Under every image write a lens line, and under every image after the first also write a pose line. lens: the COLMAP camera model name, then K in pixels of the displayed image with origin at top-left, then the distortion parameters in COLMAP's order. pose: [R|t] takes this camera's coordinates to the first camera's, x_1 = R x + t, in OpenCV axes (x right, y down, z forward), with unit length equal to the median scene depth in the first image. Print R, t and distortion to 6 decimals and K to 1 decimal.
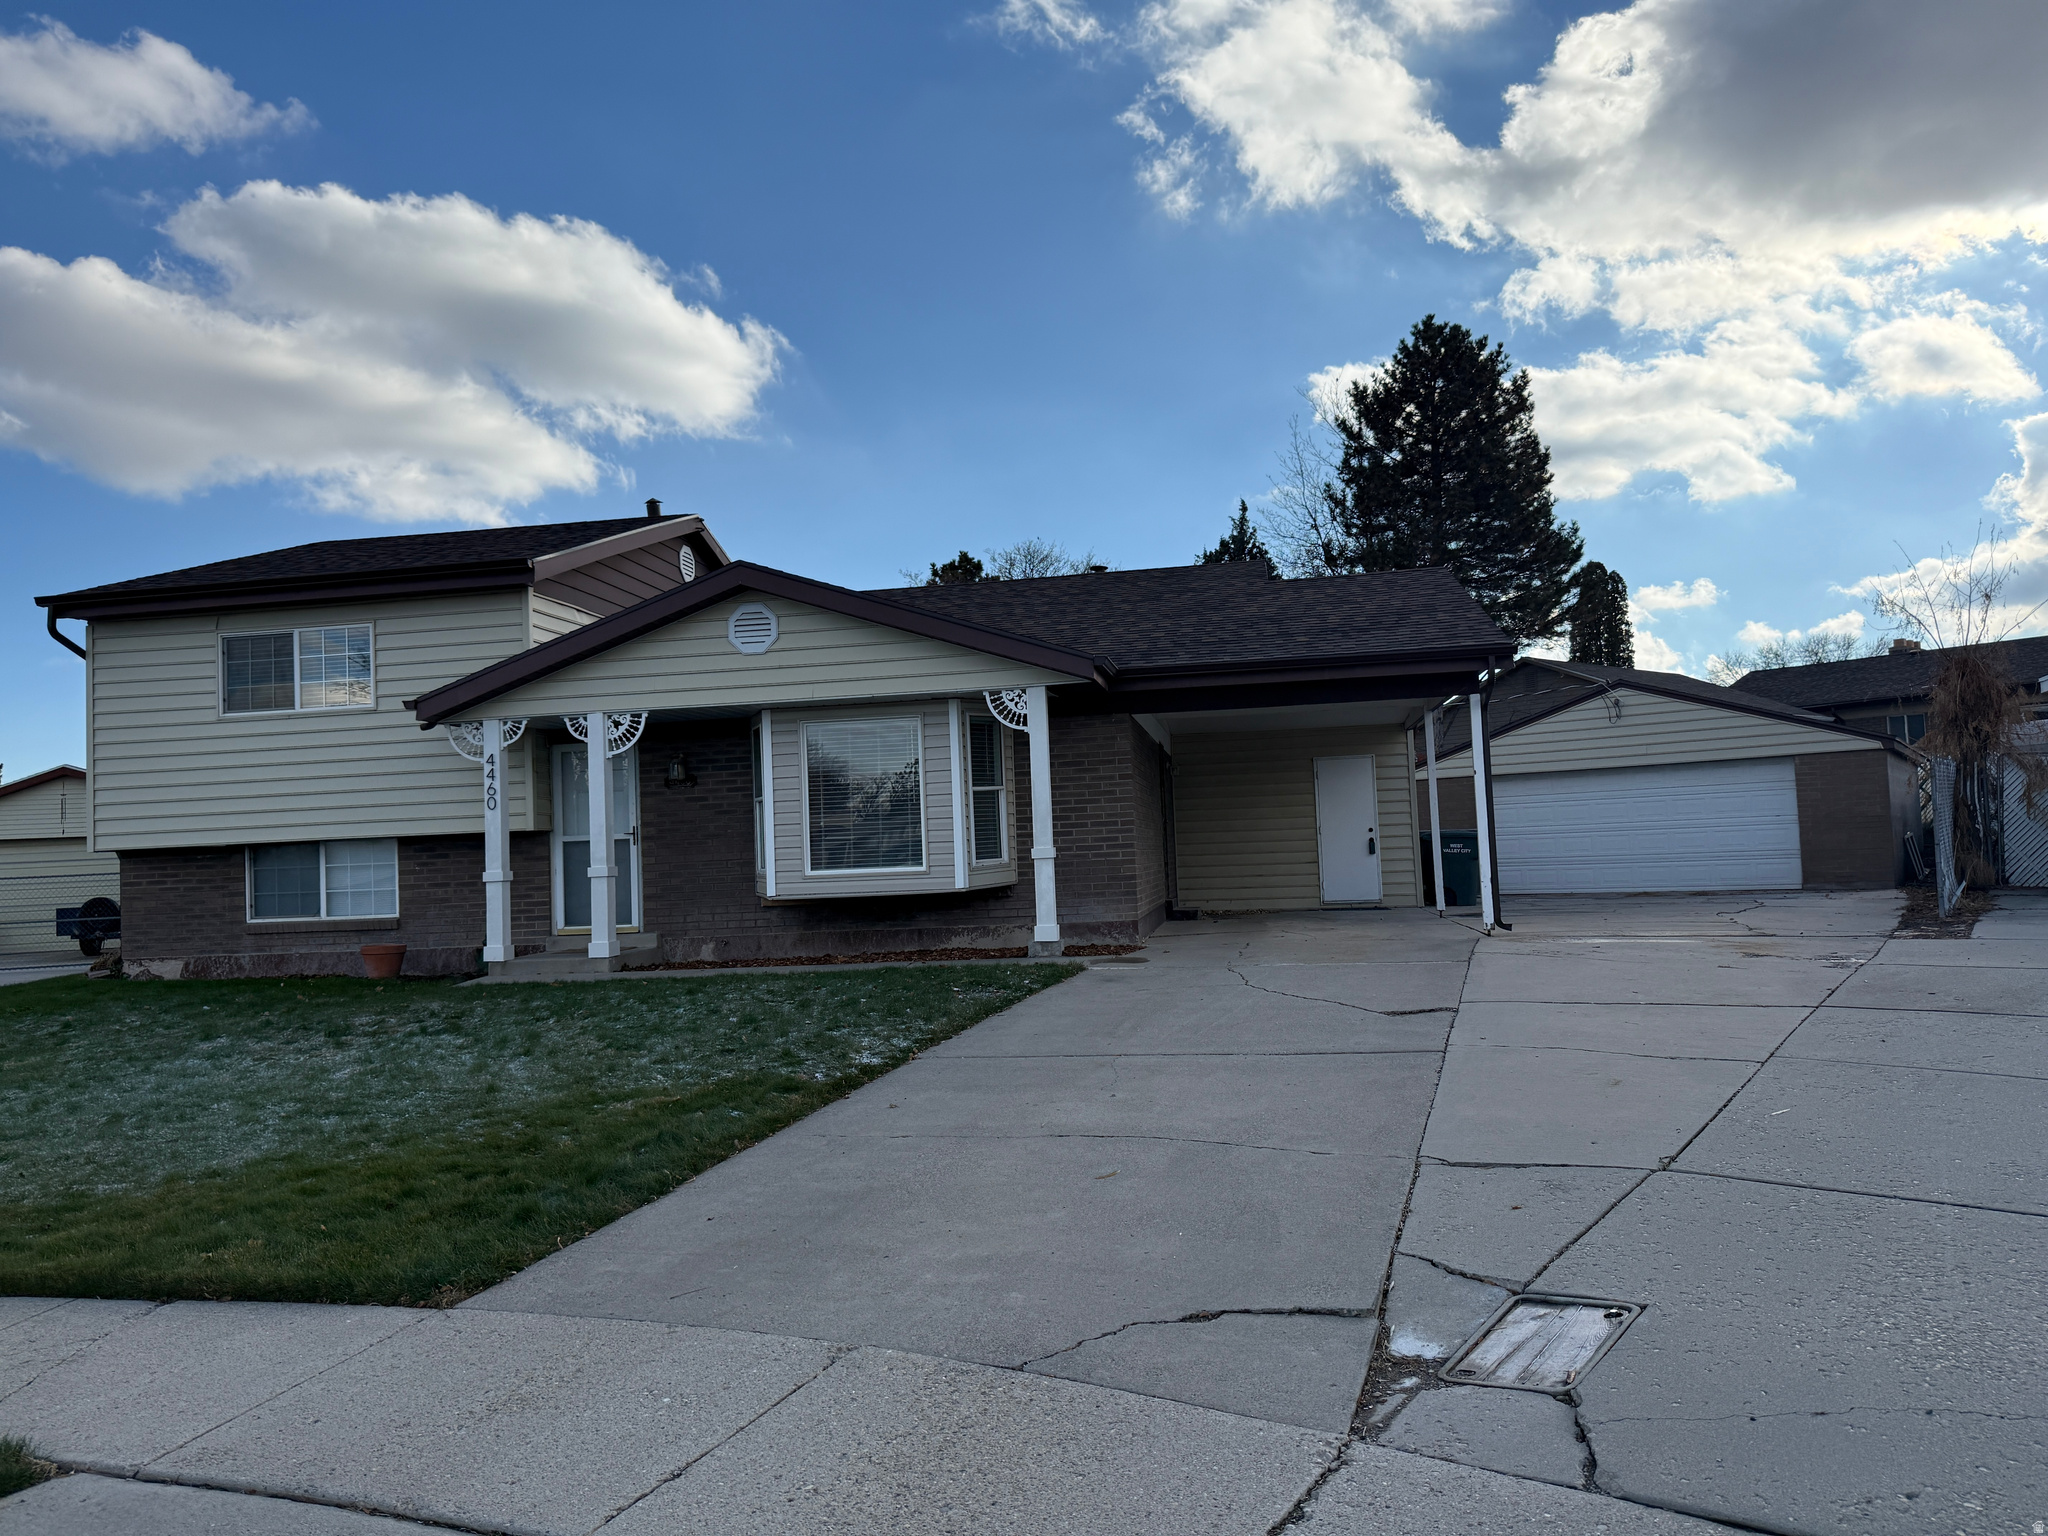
lens RADIAL K [[1388.9, 0, 1039.7], [0, 1388.9, 773.2], [0, 0, 1]] dist [0.091357, -0.119267]
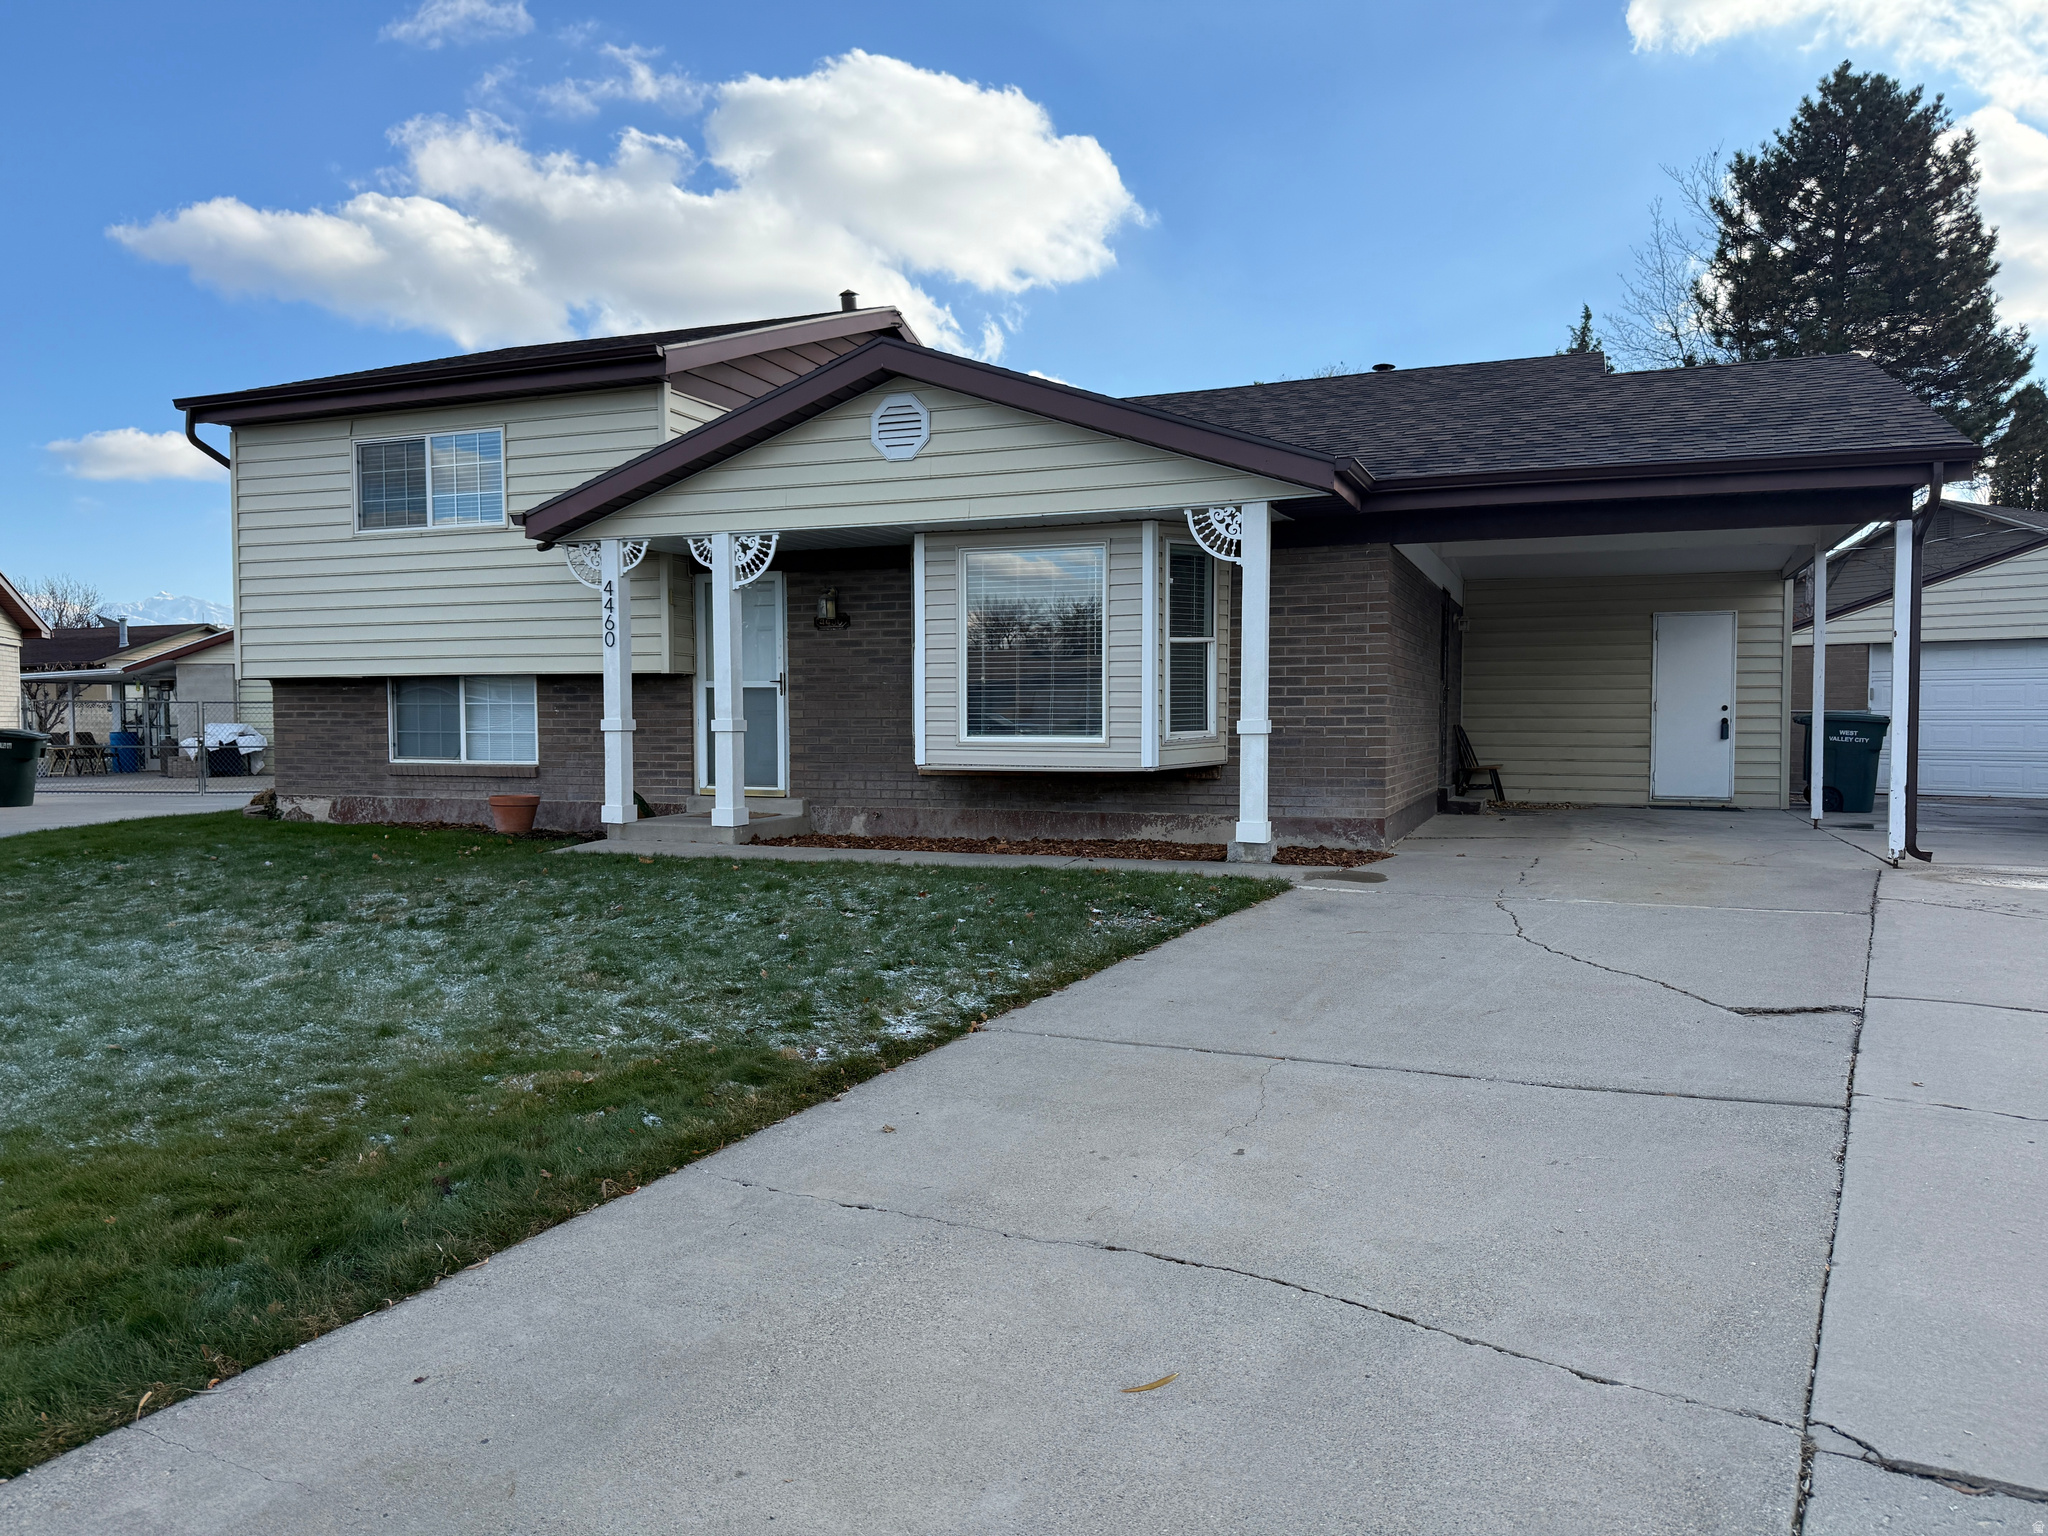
lens RADIAL K [[1388.9, 0, 1039.7], [0, 1388.9, 773.2], [0, 0, 1]] dist [0.091357, -0.119267]
pose [[0.976550, 0.048573, -0.209739, 0.043983], [-0.026444, 0.993901, 0.107055, 0.004071], [0.213660, -0.098998, 0.971879, 0.212020]]
